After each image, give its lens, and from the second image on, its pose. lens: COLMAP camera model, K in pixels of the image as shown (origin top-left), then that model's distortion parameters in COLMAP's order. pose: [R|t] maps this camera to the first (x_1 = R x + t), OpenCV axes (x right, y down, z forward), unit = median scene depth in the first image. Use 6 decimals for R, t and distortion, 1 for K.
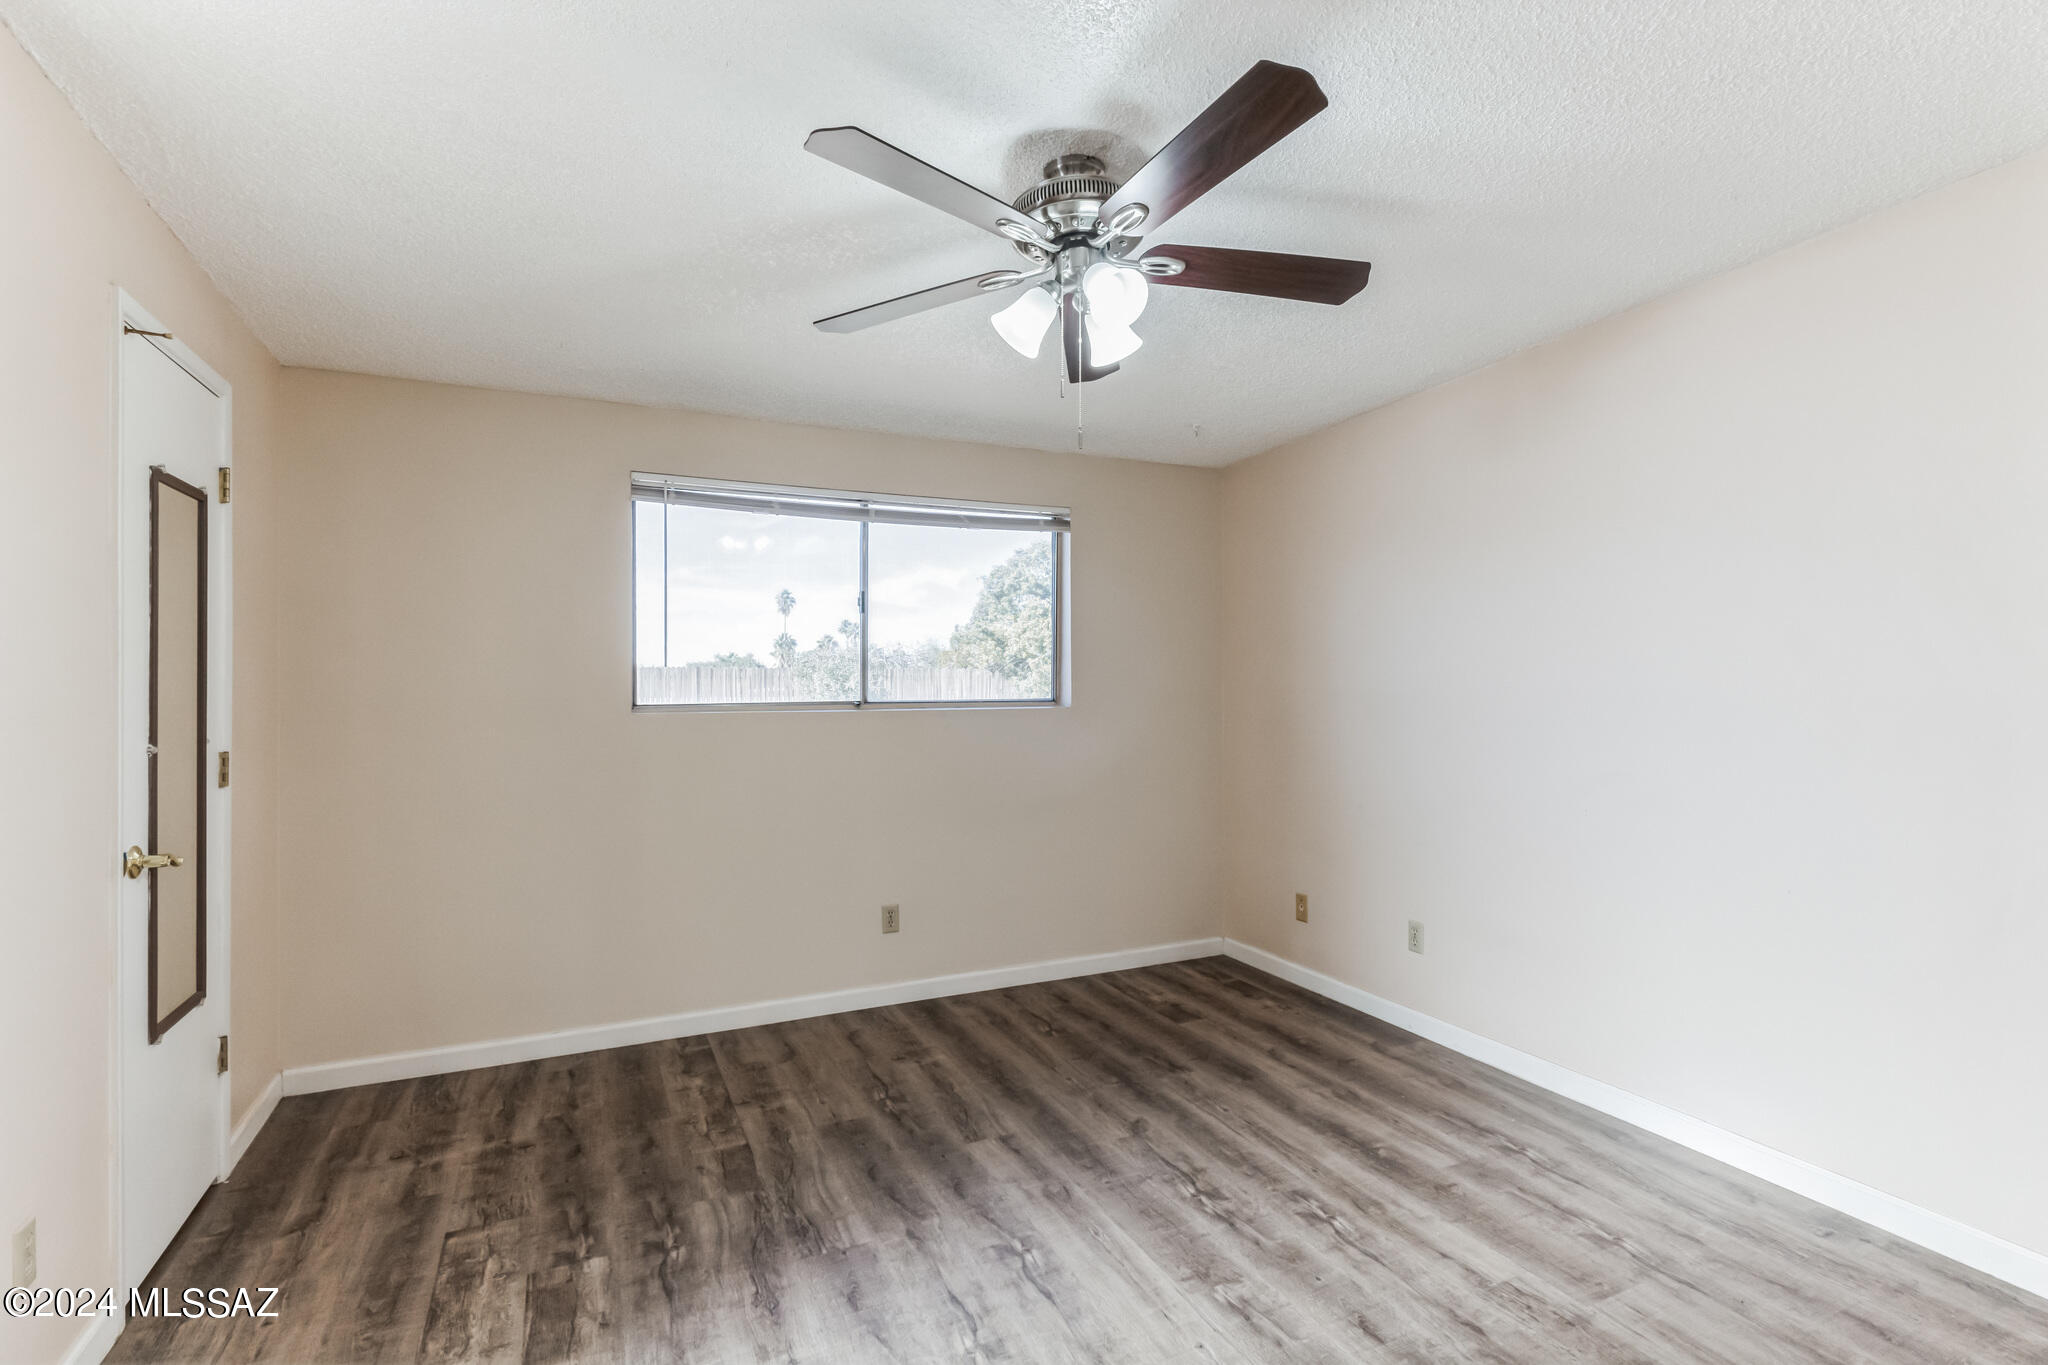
lens RADIAL K [[965.2, 0, 1012.2], [0, 965.2, 676.5], [0, 0, 1]] dist [0.002583, -0.000751]
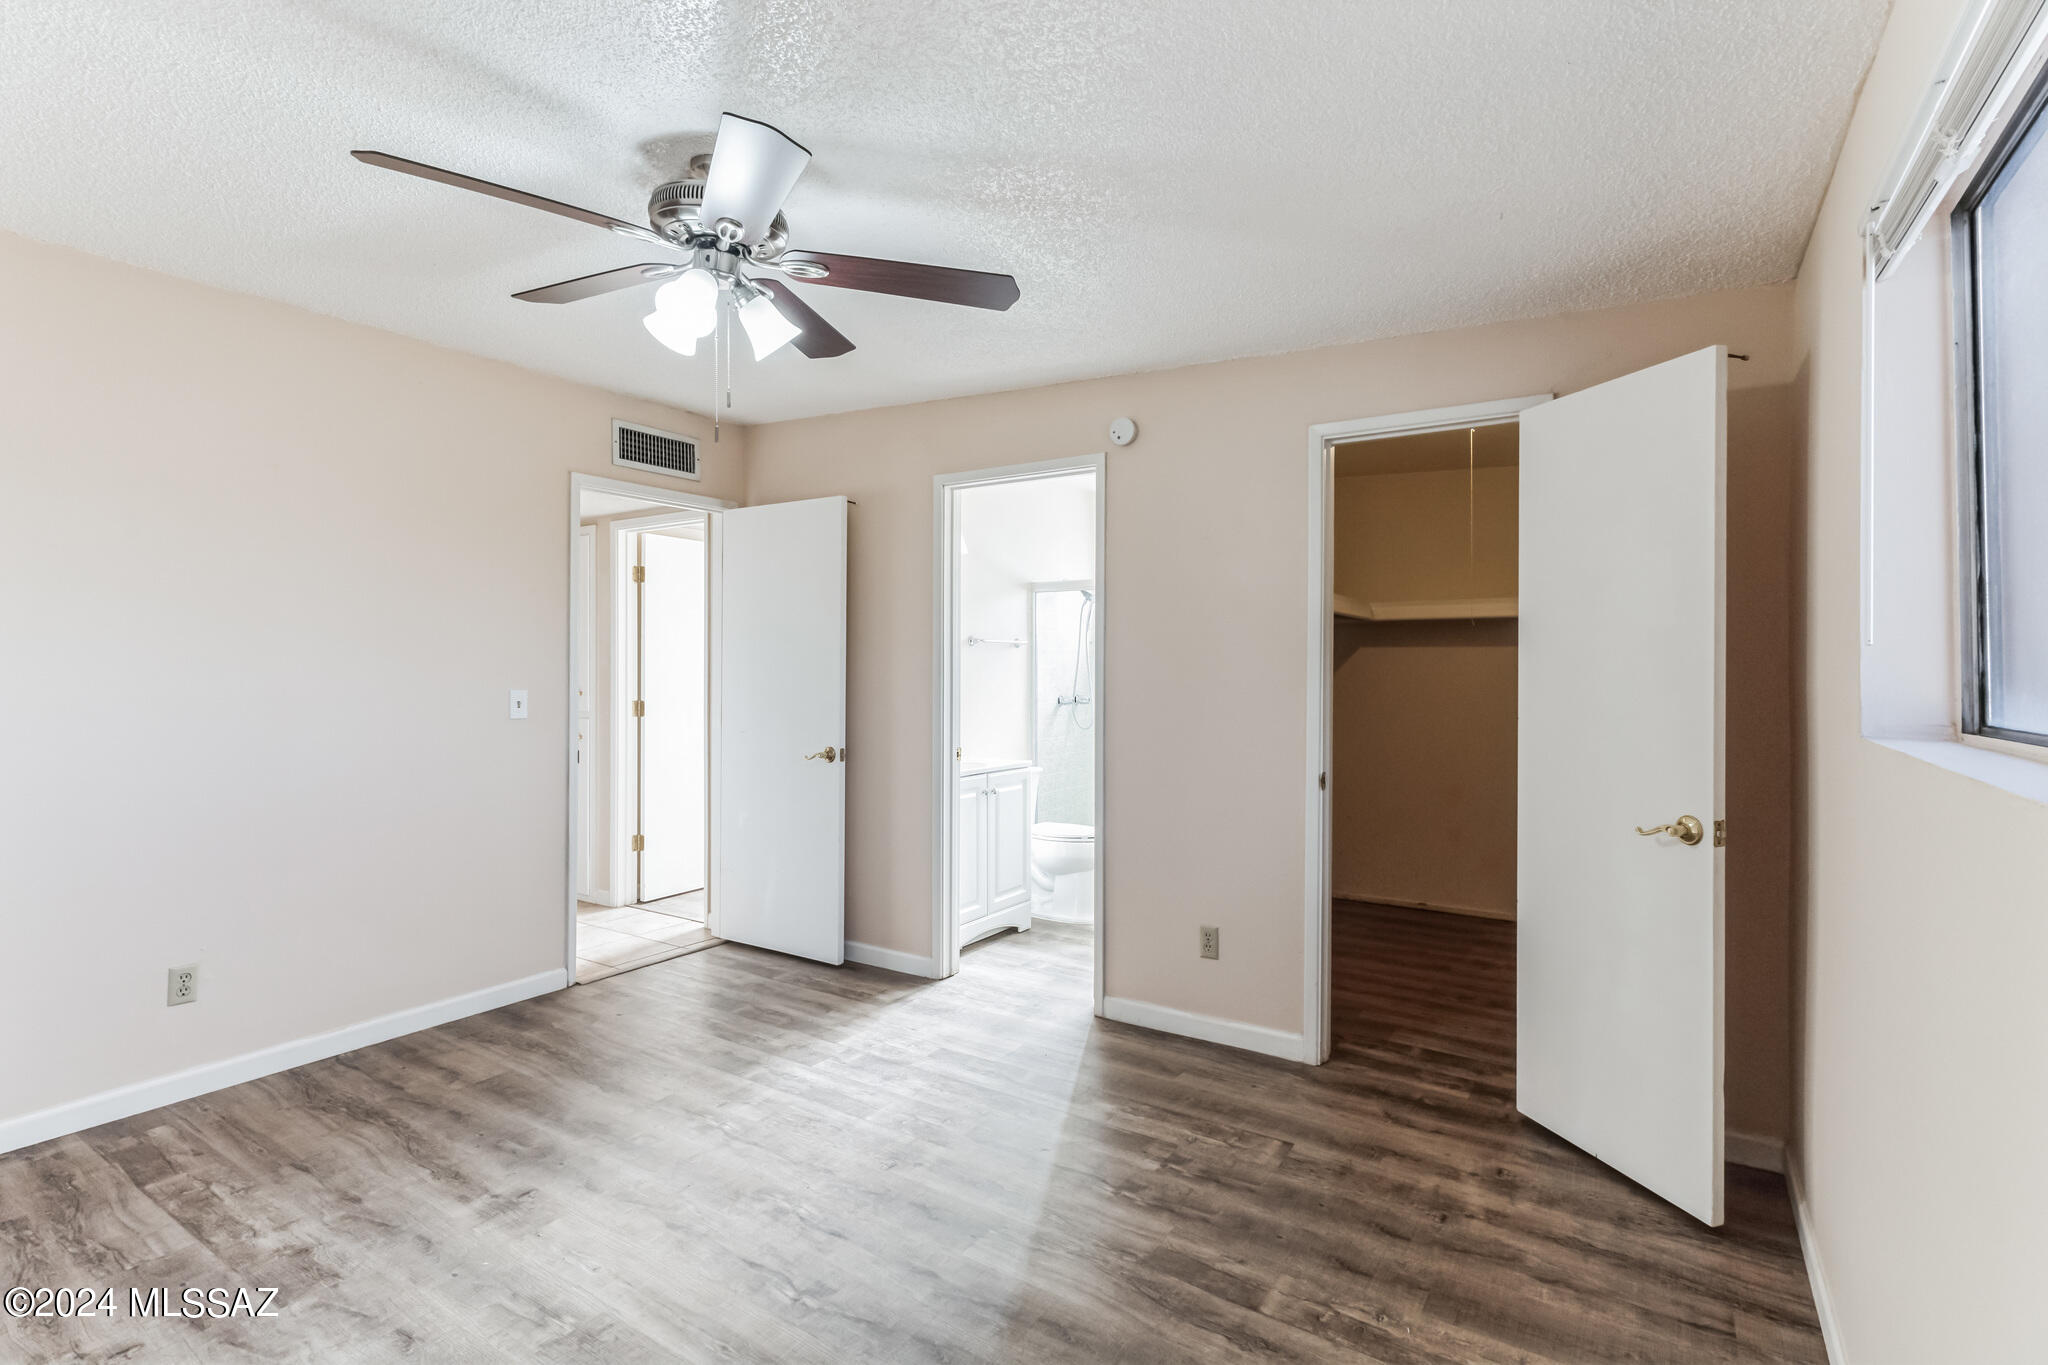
lens RADIAL K [[965.2, 0, 1019.8], [0, 965.2, 670.0], [0, 0, 1]] dist [0.002583, -0.000751]
pose [[-0.845330, 0.000207, -0.534245, 0.235051], [0.000909, 0.999999, -0.001050, 0.007911], [0.534244, -0.001373, -0.845329, 1.377352]]
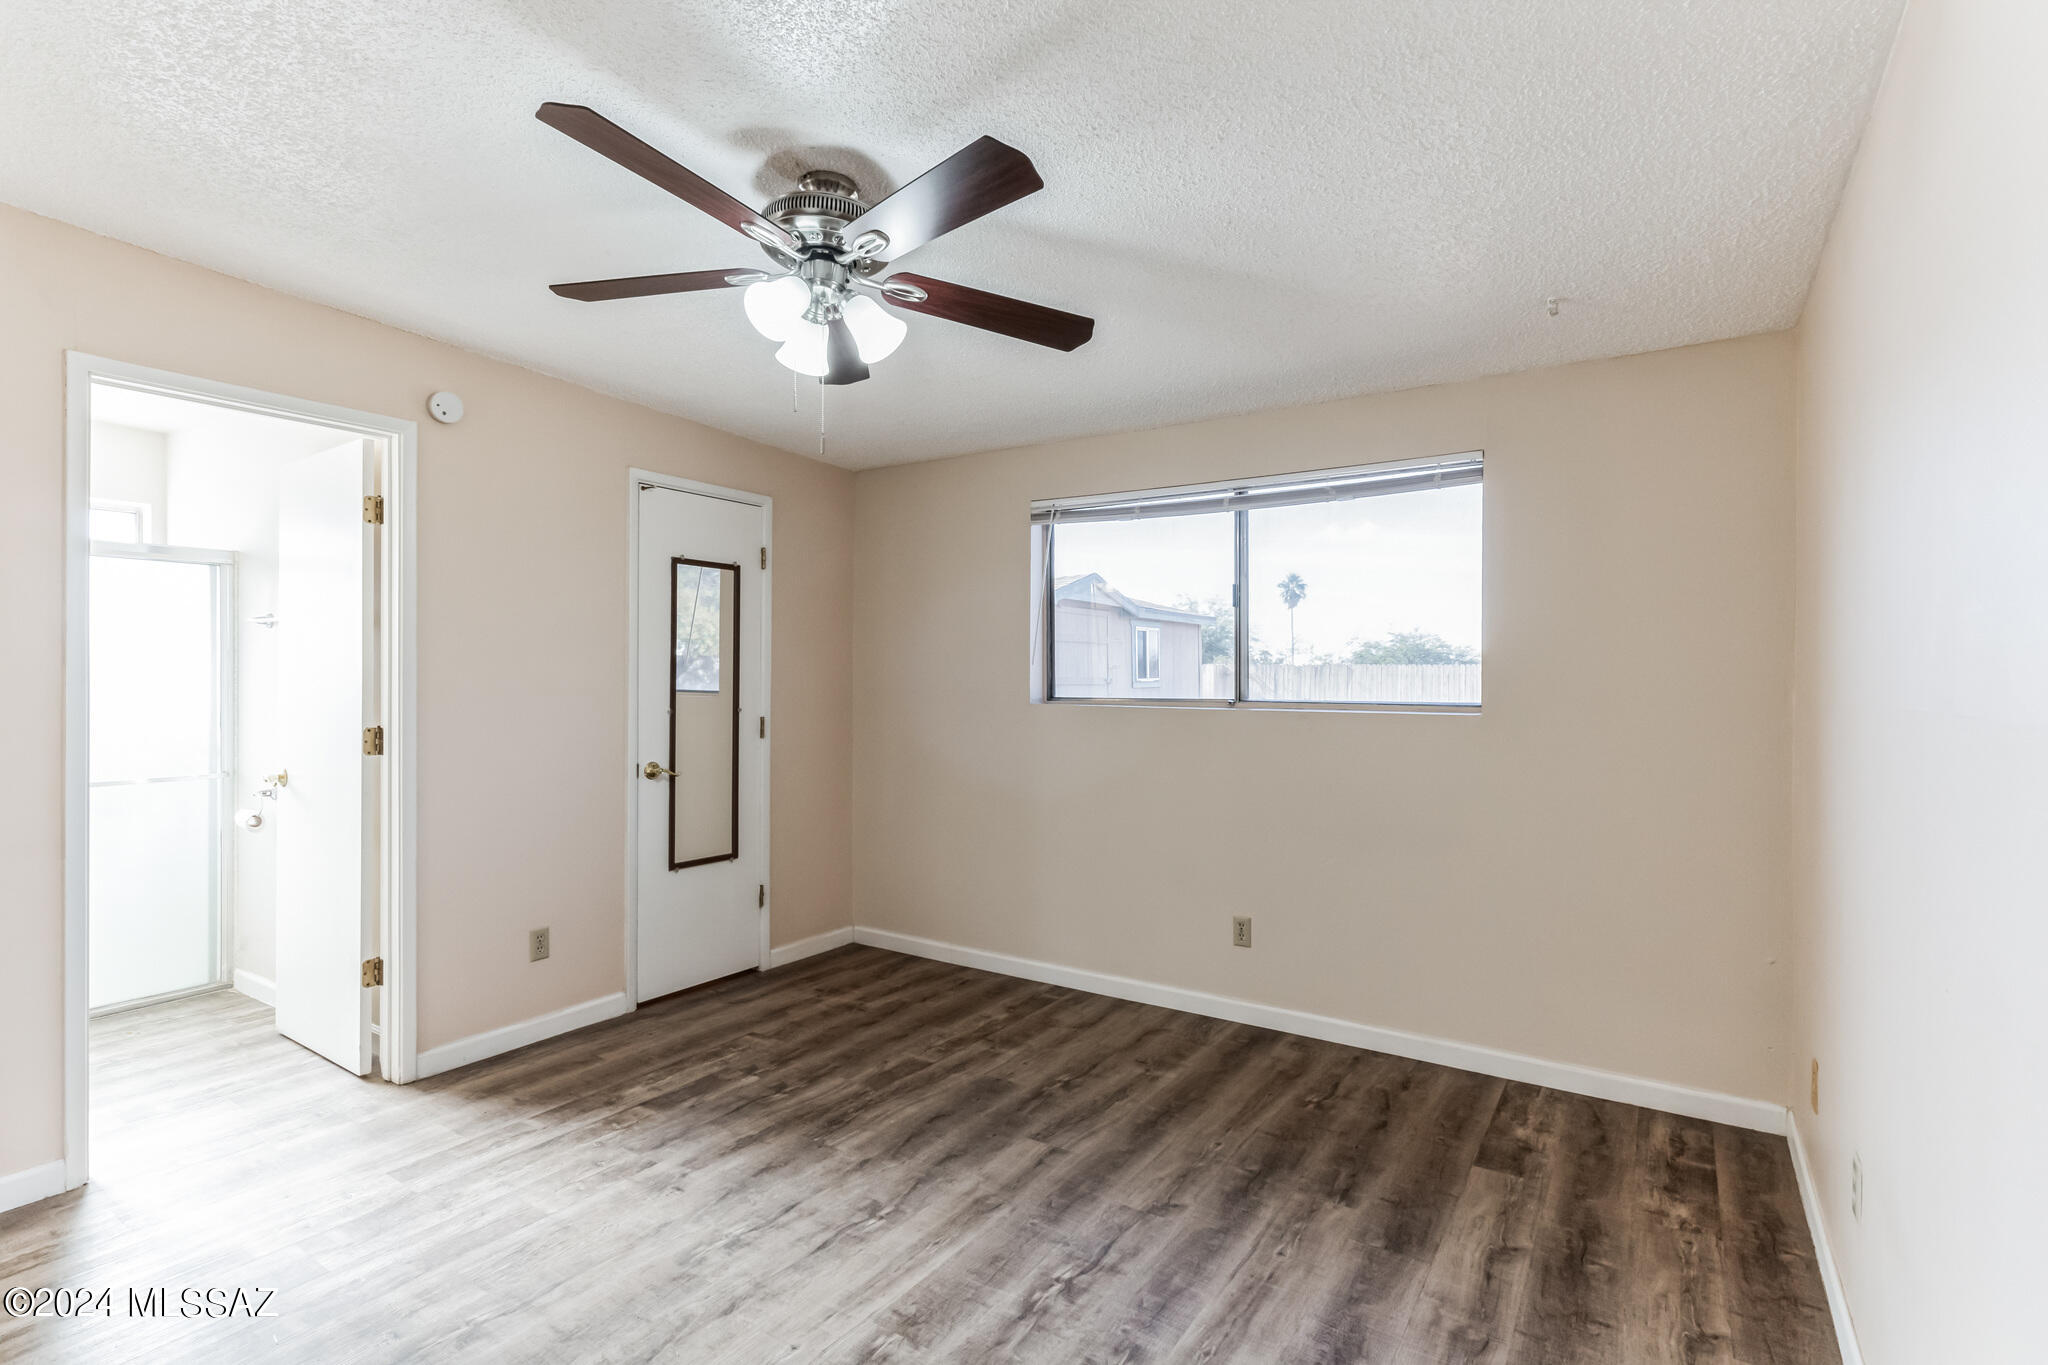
lens RADIAL K [[965.2, 0, 1030.2], [0, 965.2, 679.9], [0, 0, 1]] dist [0.002583, -0.000751]
pose [[0.528572, 0.007266, -0.848858, 0.727552], [-0.003195, 0.999973, 0.006570, 0.001724], [0.848883, -0.000760, 0.528581, 0.429399]]
